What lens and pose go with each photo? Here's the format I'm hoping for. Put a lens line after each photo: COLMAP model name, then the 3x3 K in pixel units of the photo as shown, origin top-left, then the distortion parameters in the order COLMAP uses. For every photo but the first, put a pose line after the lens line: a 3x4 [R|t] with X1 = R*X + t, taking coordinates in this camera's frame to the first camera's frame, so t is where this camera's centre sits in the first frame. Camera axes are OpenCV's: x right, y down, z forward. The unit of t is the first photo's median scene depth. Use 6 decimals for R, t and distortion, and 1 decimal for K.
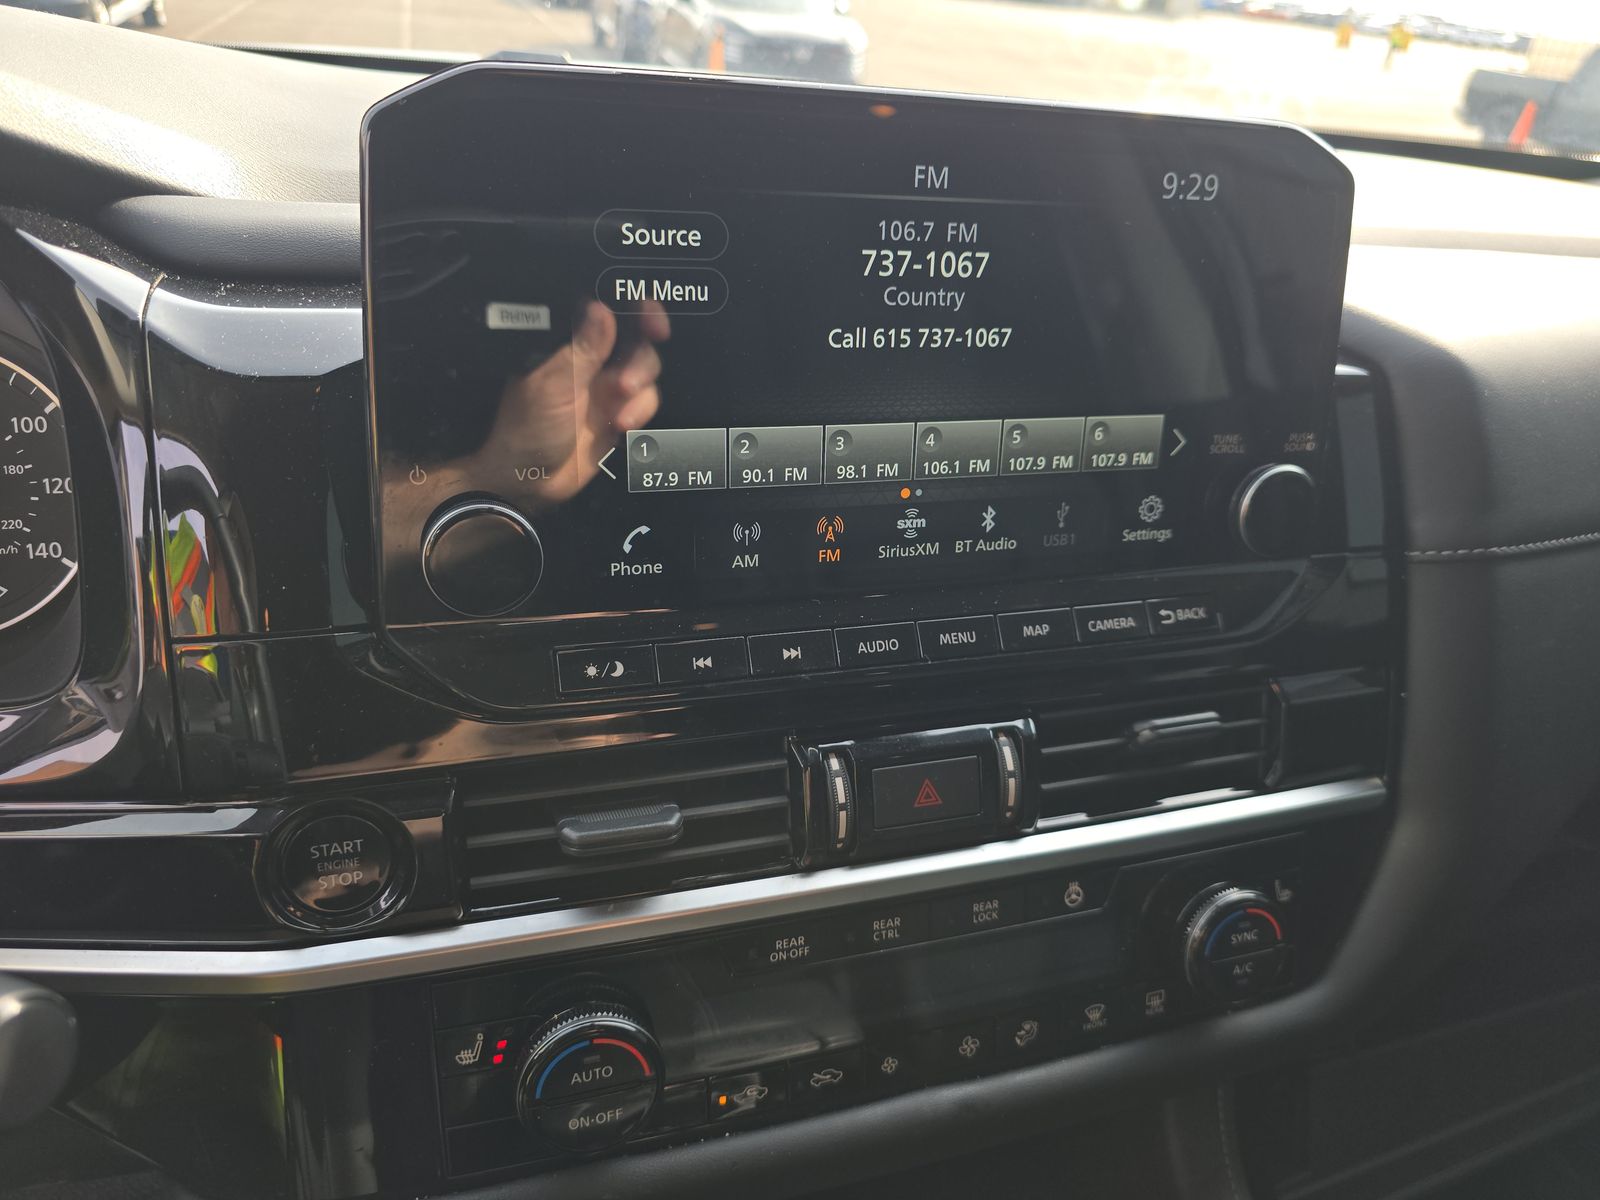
lens RADIAL K [[1077.0, 0, 801.9], [0, 1077.0, 612.0], [0, 0, 1]] dist [0.026290, -0.029484]
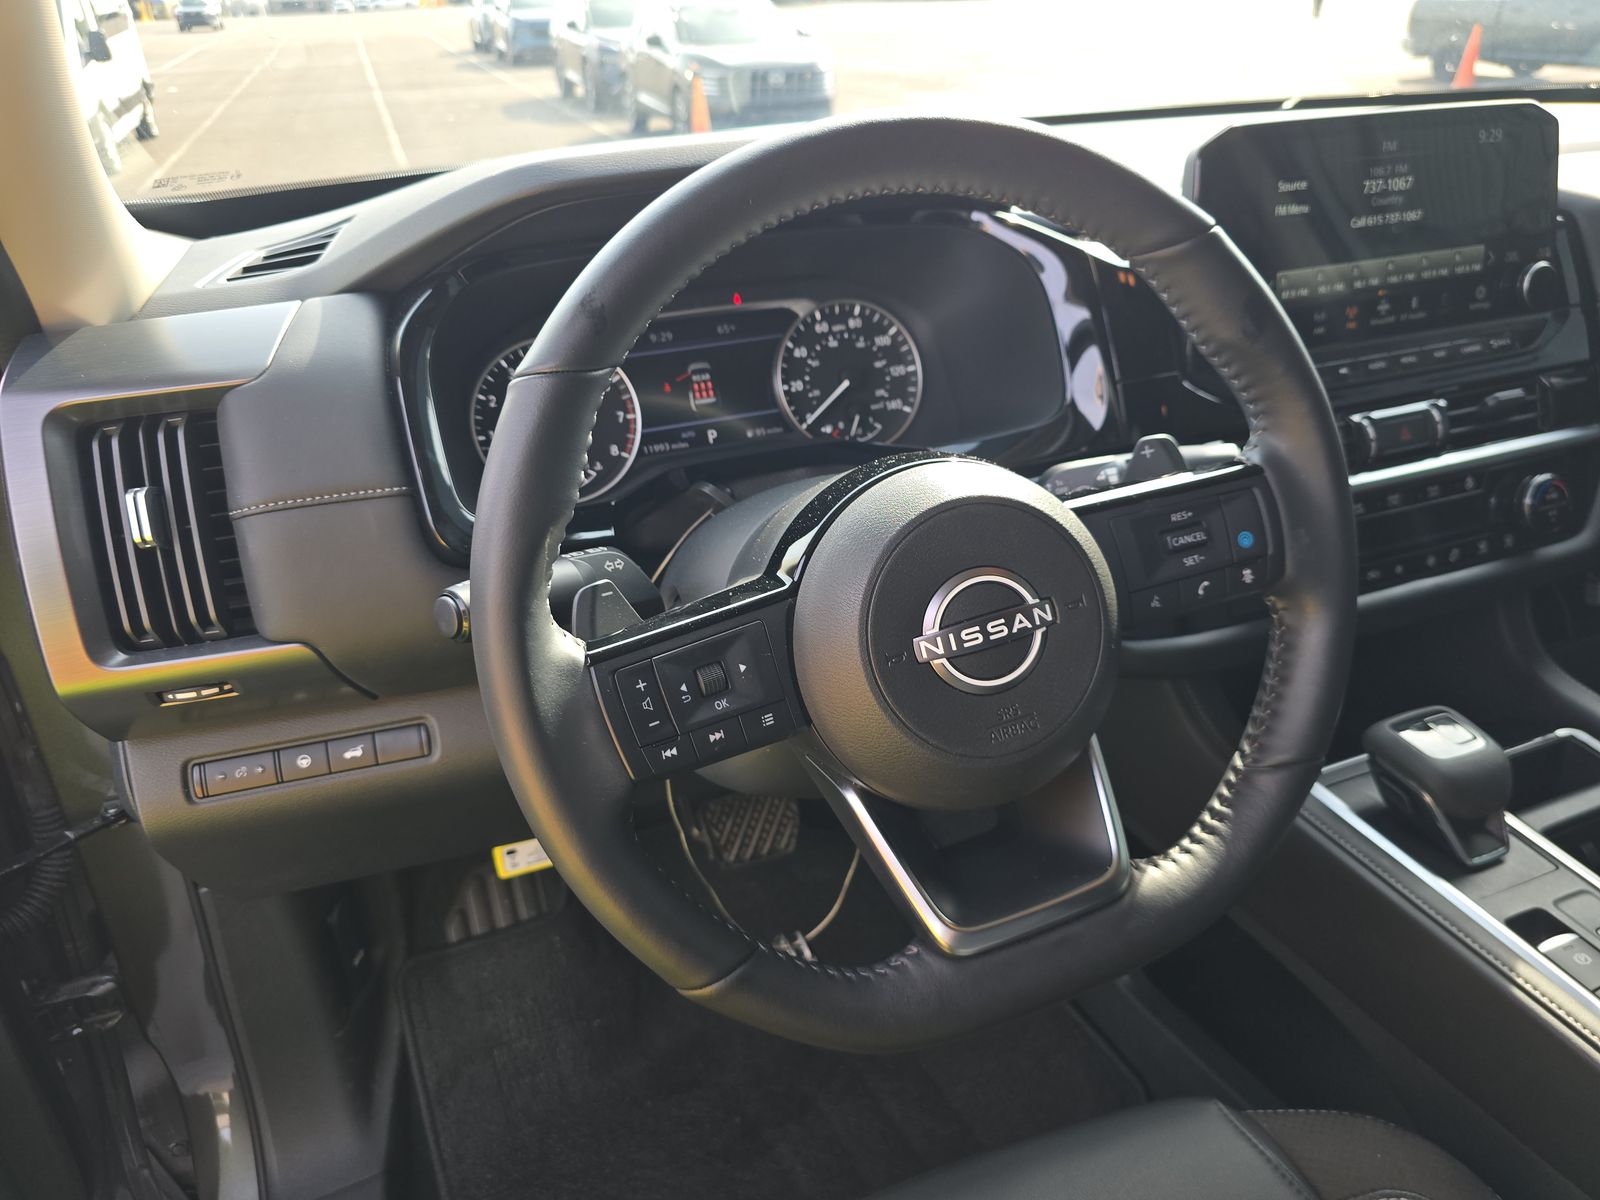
lens RADIAL K [[1077.0, 0, 801.9], [0, 1077.0, 612.0], [0, 0, 1]] dist [0.026290, -0.029484]
pose [[0.990752, -0.135430, -0.008308, -1.047370], [0.135306, 0.990705, -0.014024, 0.370624], [0.010130, 0.012771, 0.999867, -1.095611]]
